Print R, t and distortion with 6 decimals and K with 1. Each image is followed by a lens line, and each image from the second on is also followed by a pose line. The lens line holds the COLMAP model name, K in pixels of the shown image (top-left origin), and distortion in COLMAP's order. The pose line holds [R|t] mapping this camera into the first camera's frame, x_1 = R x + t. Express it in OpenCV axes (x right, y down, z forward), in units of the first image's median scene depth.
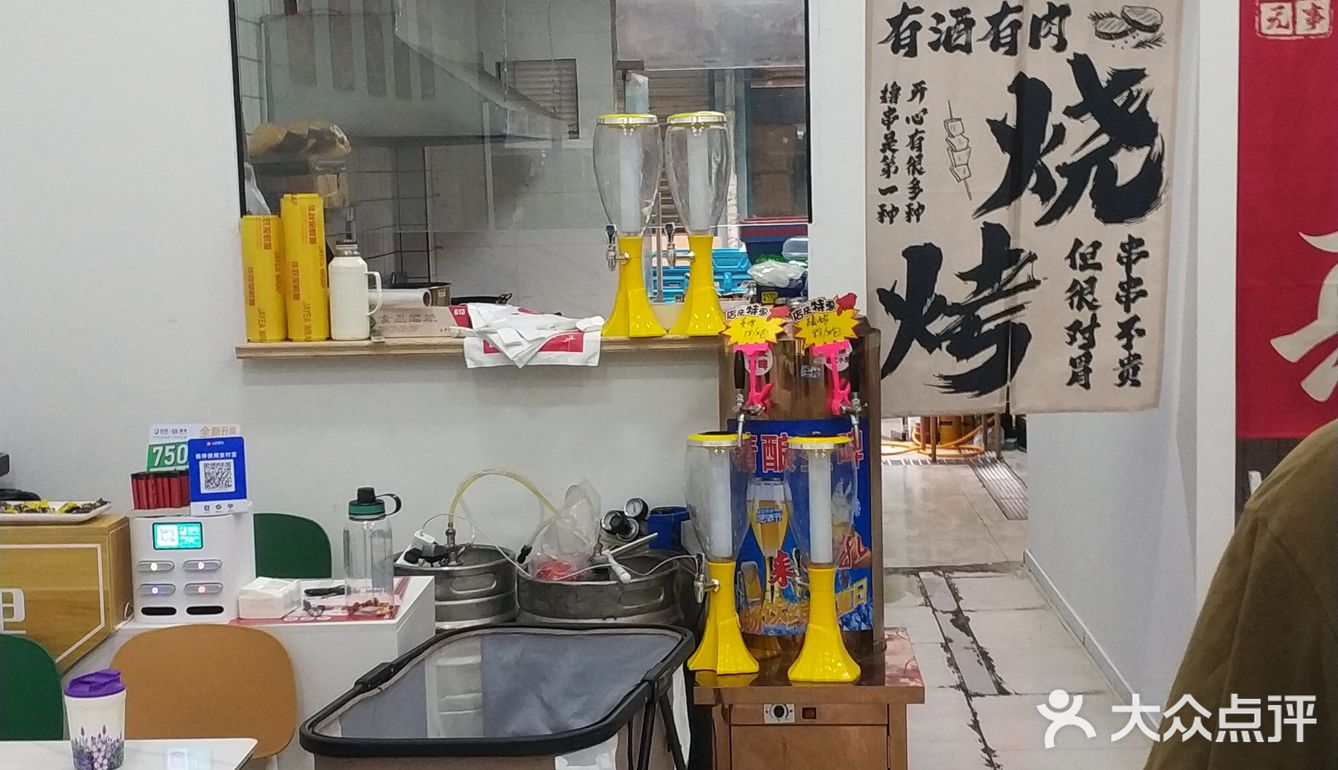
lens RADIAL K [[1728.0, 0, 714.2], [0, 1728.0, 426.1], [0, 0, 1]] dist [0.311989, -0.900490]
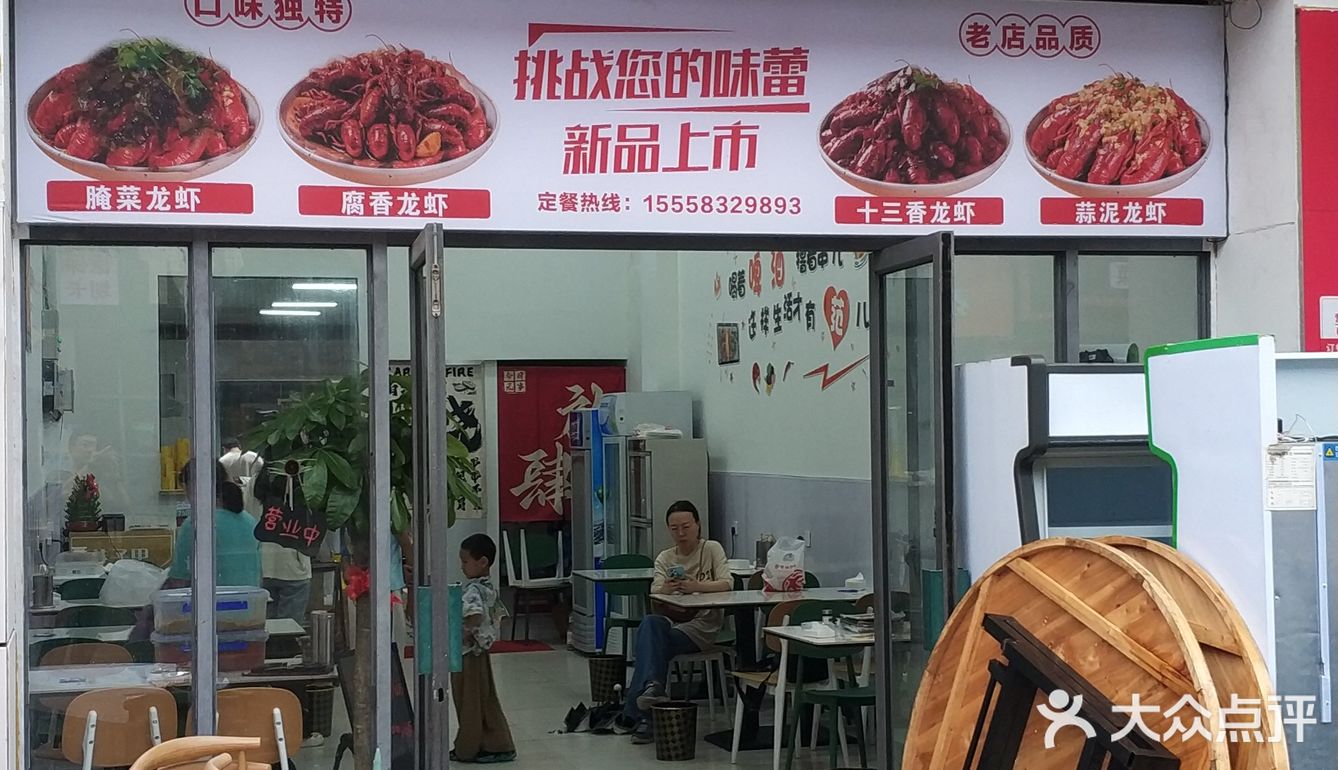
lens RADIAL K [[1728.0, 0, 714.2], [0, 1728.0, 426.1], [0, 0, 1]] dist [0.311989, -0.900490]
pose [[0.945429, 0.011695, 0.325617, -0.387447], [0.038366, 0.988408, -0.146895, 0.342952], [-0.323560, 0.151371, 0.934021, -2.237082]]
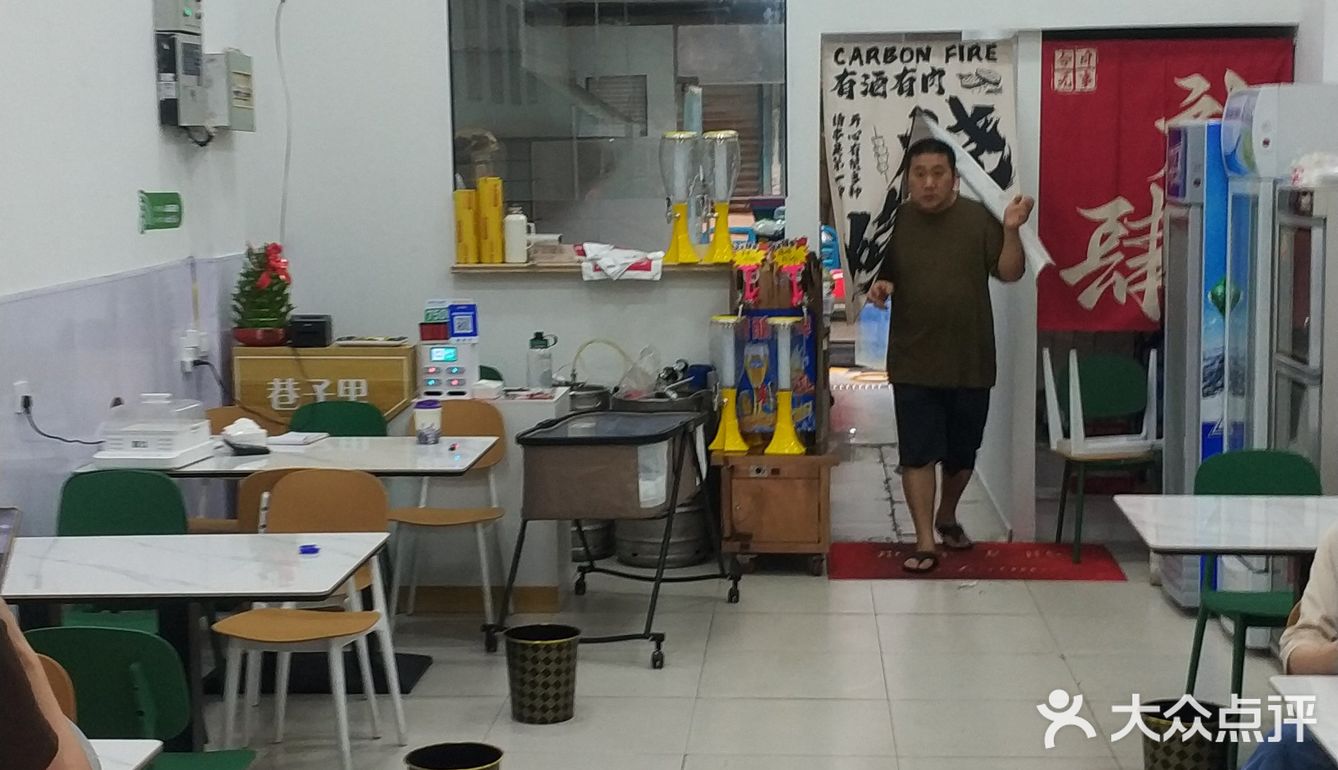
lens RADIAL K [[1850.5, 0, 741.8], [0, 1850.5, 447.2], [0, 0, 1]] dist [0.081217, -0.093944]
pose [[0.999653, 0.016484, -0.020557, 0.057103], [-0.016255, 0.999804, 0.011277, 0.115460], [0.020738, -0.010939, 0.999725, -0.875775]]
